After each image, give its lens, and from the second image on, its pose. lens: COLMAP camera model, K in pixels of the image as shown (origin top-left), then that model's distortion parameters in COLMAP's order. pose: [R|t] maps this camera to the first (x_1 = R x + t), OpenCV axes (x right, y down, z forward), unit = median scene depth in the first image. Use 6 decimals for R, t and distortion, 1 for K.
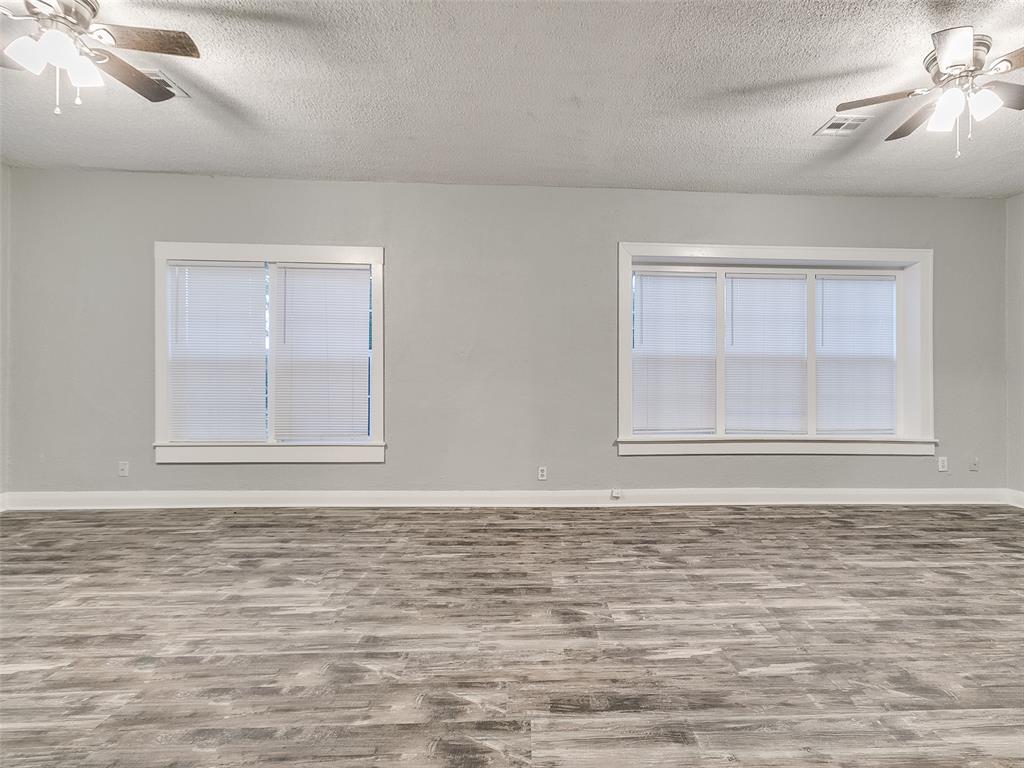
lens RADIAL K [[533.5, 0, 549.6], [0, 533.5, 382.1], [0, 0, 1]] dist [0.002683, 0.000915]
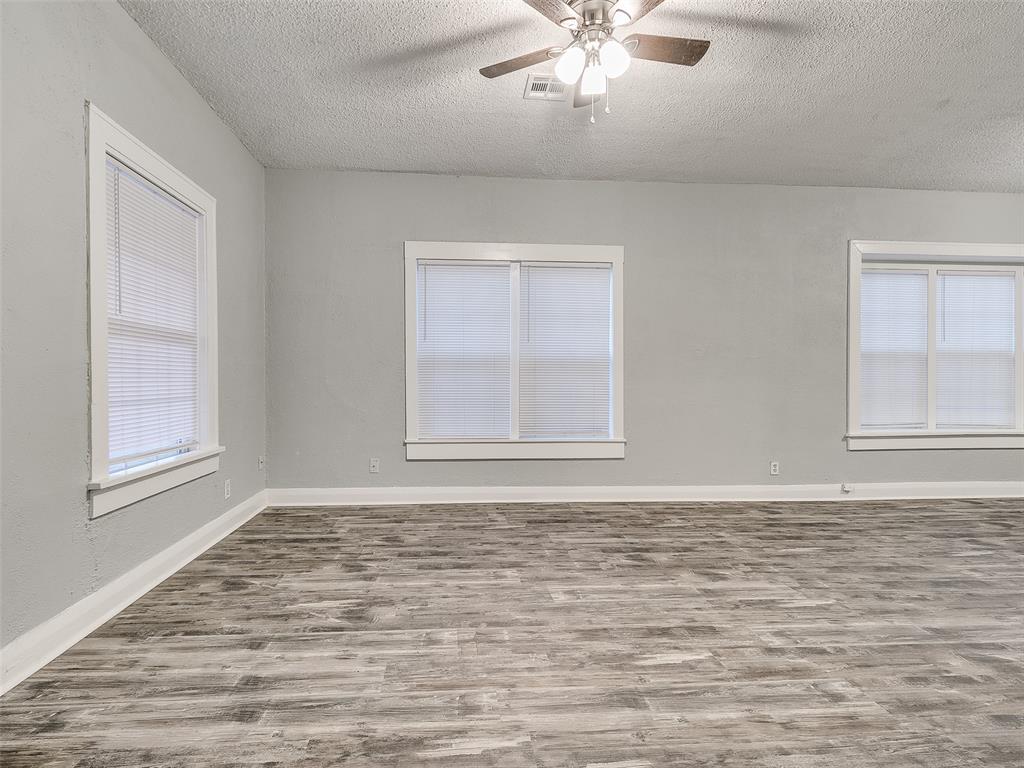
lens RADIAL K [[533.5, 0, 474.9], [0, 533.5, 385.3], [0, 0, 1]] dist [0.002683, 0.000915]
pose [[0.999990, -0.003162, 0.003218, -0.737053], [0.003092, 0.999766, 0.021421, -0.013968], [-0.003285, -0.021411, 0.999765, -0.019985]]
